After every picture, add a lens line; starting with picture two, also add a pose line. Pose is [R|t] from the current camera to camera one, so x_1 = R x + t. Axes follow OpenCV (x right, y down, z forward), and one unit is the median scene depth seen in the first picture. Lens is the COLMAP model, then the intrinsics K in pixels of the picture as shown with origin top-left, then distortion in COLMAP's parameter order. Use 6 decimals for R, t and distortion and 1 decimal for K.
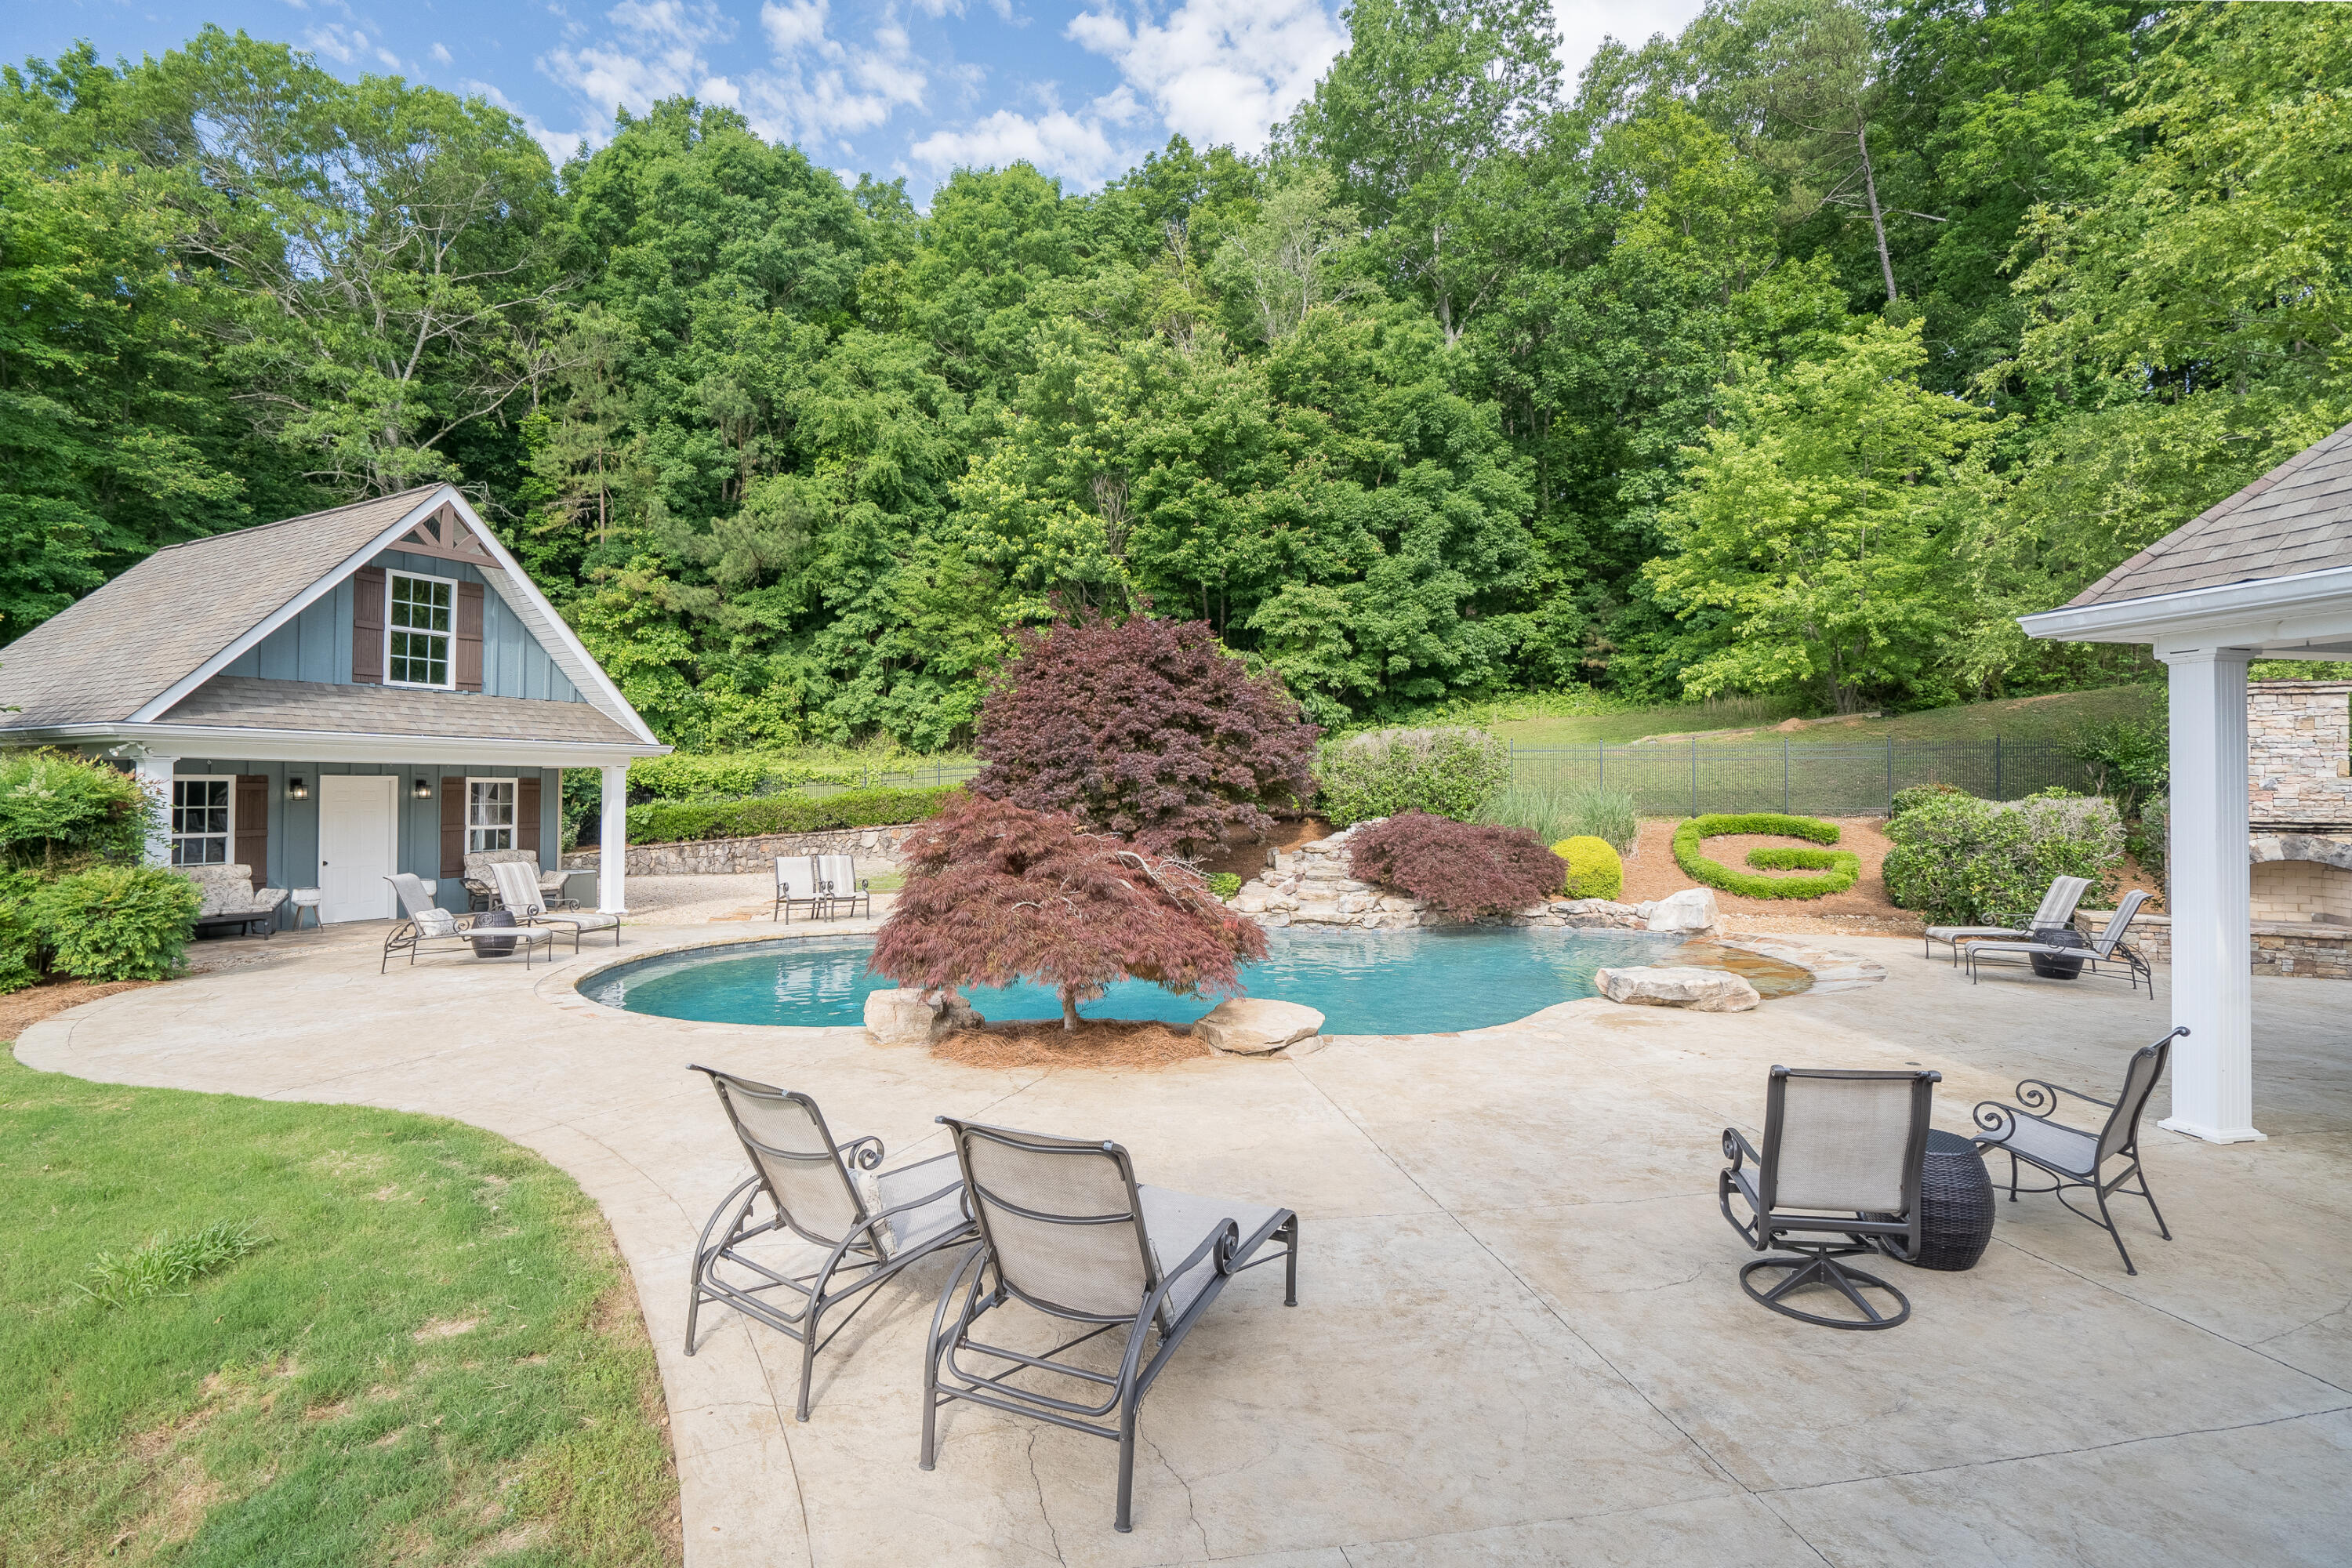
lens RADIAL K [[1110.4, 0, 1166.7], [0, 1110.4, 760.0], [0, 0, 1]] dist [-0.033787, 0.011673]
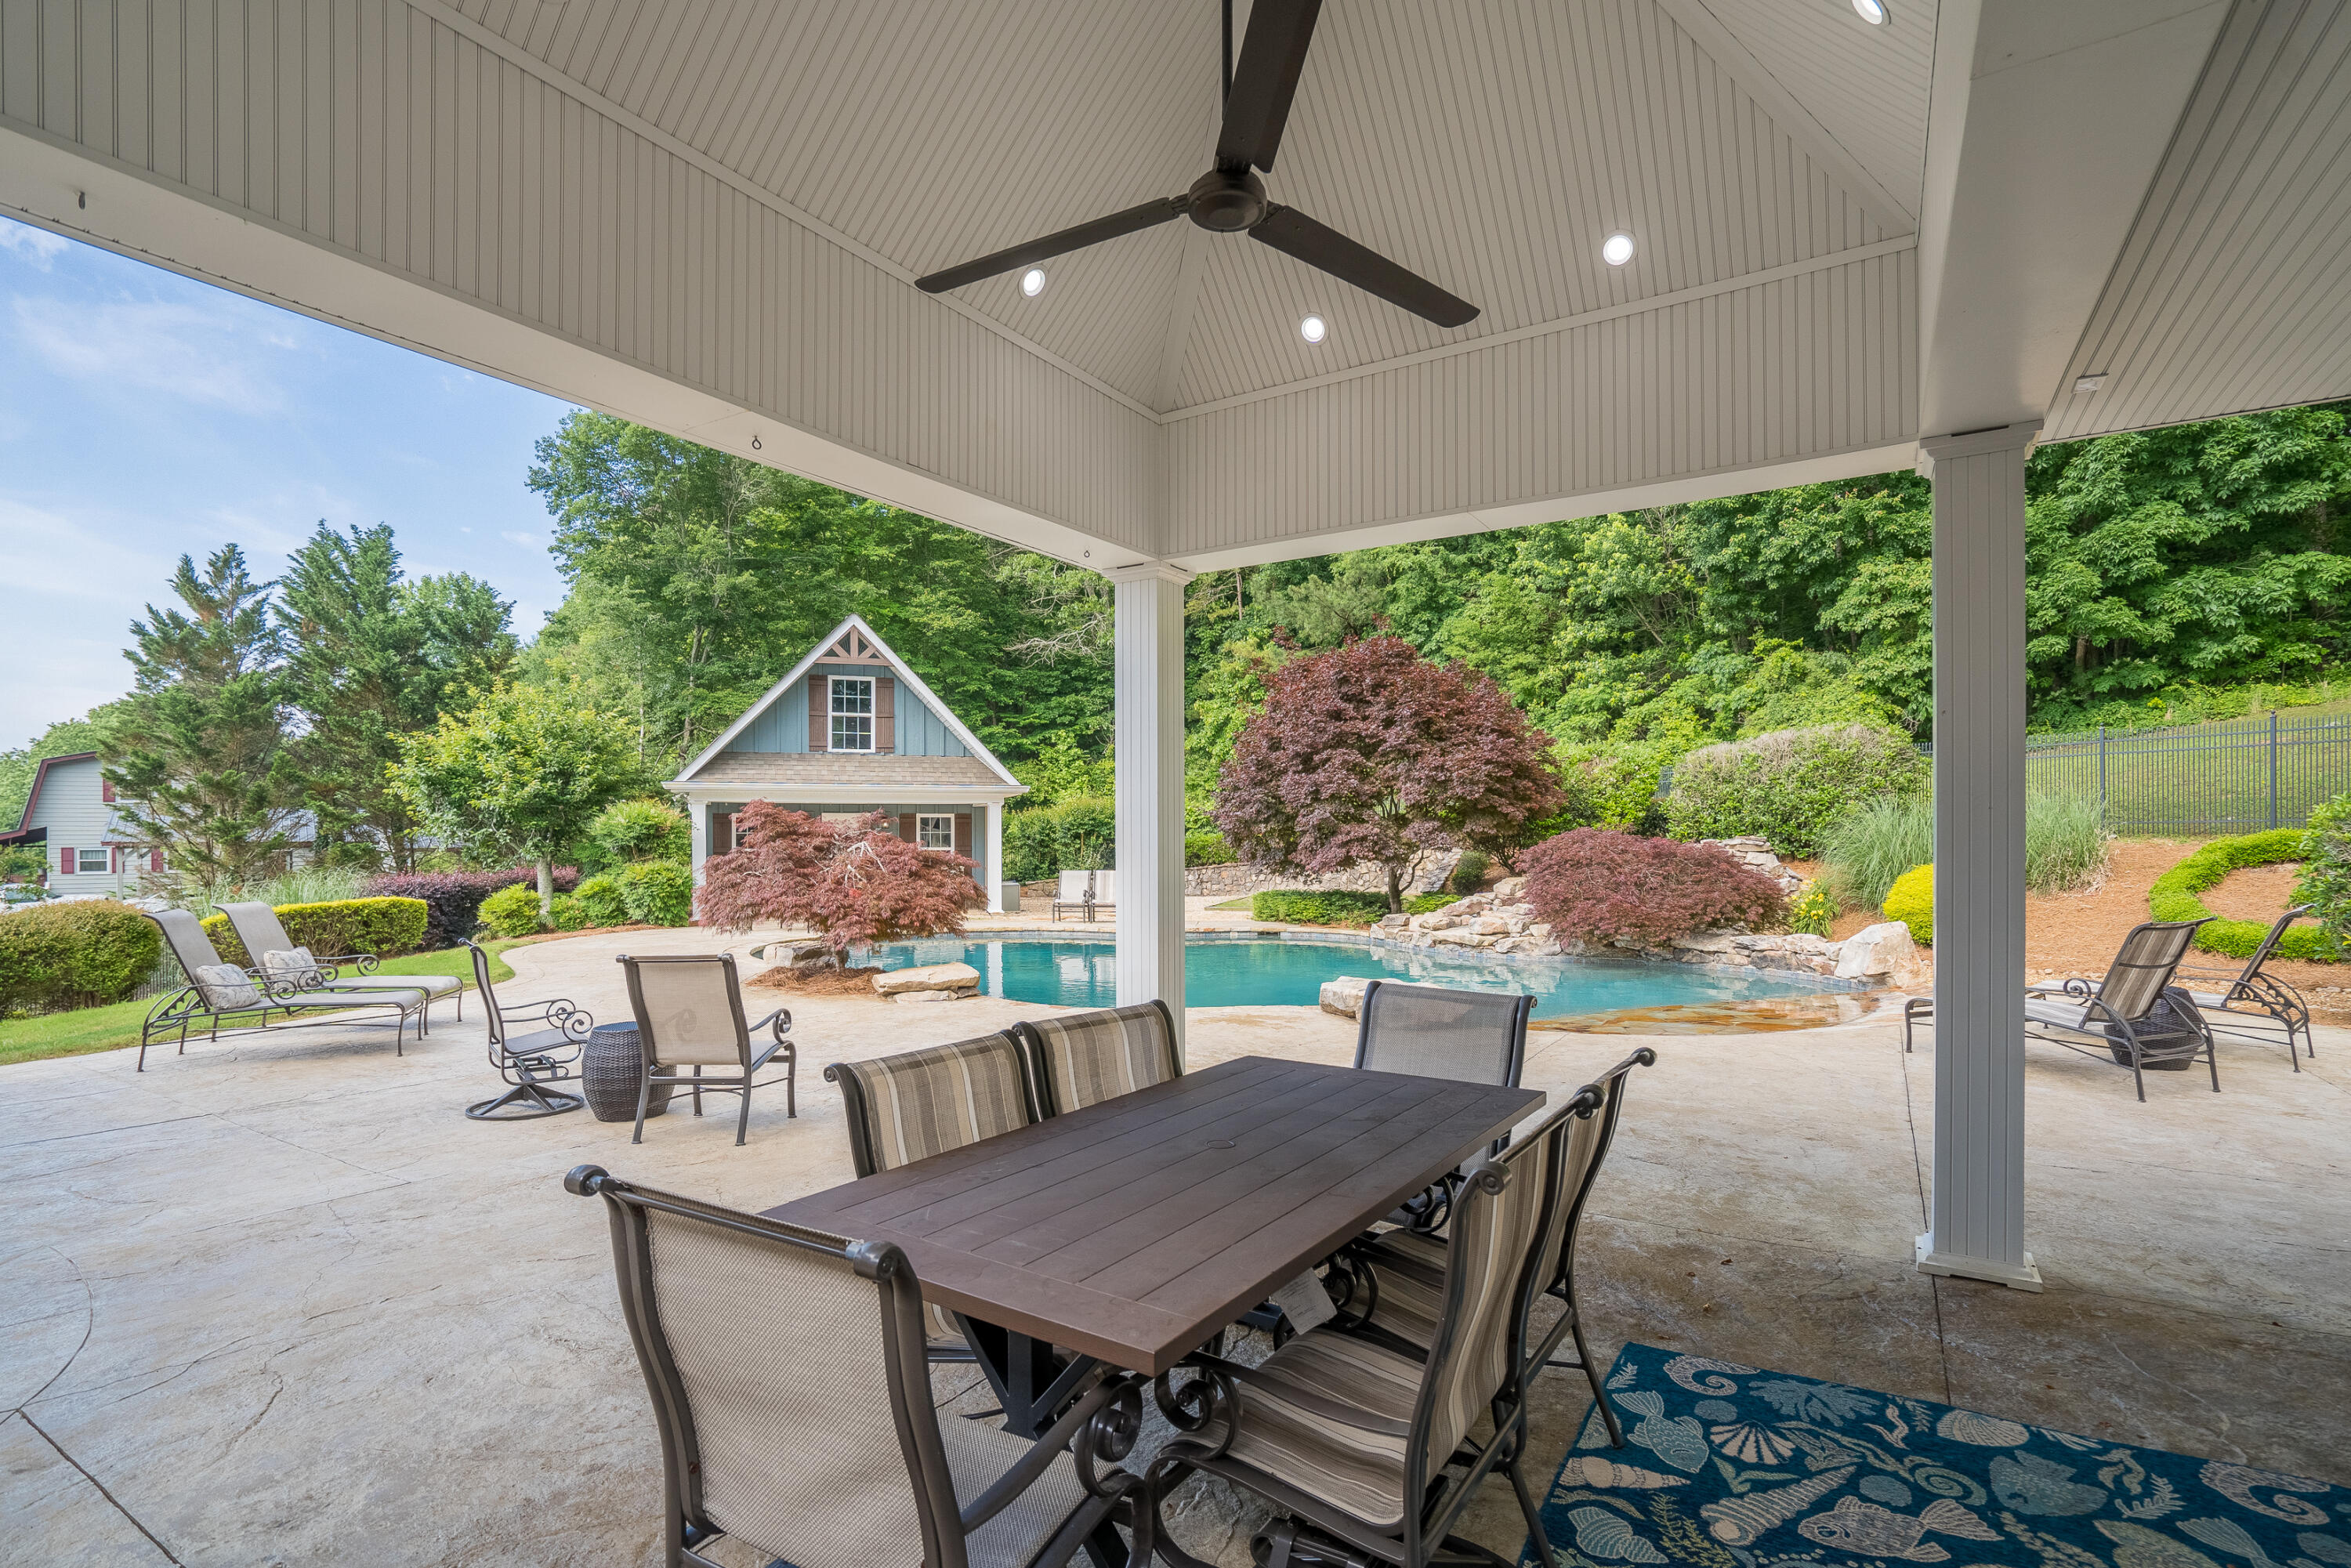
lens RADIAL K [[1109.8, 0, 1161.2], [0, 1109.8, 861.7], [0, 0, 1]] dist [-0.033787, 0.011673]
pose [[0.748812, 0.005508, -0.662760, 0.250716], [0.025853, 0.998962, 0.037513, 0.014835], [0.662278, -0.045224, 0.747892, 0.055842]]
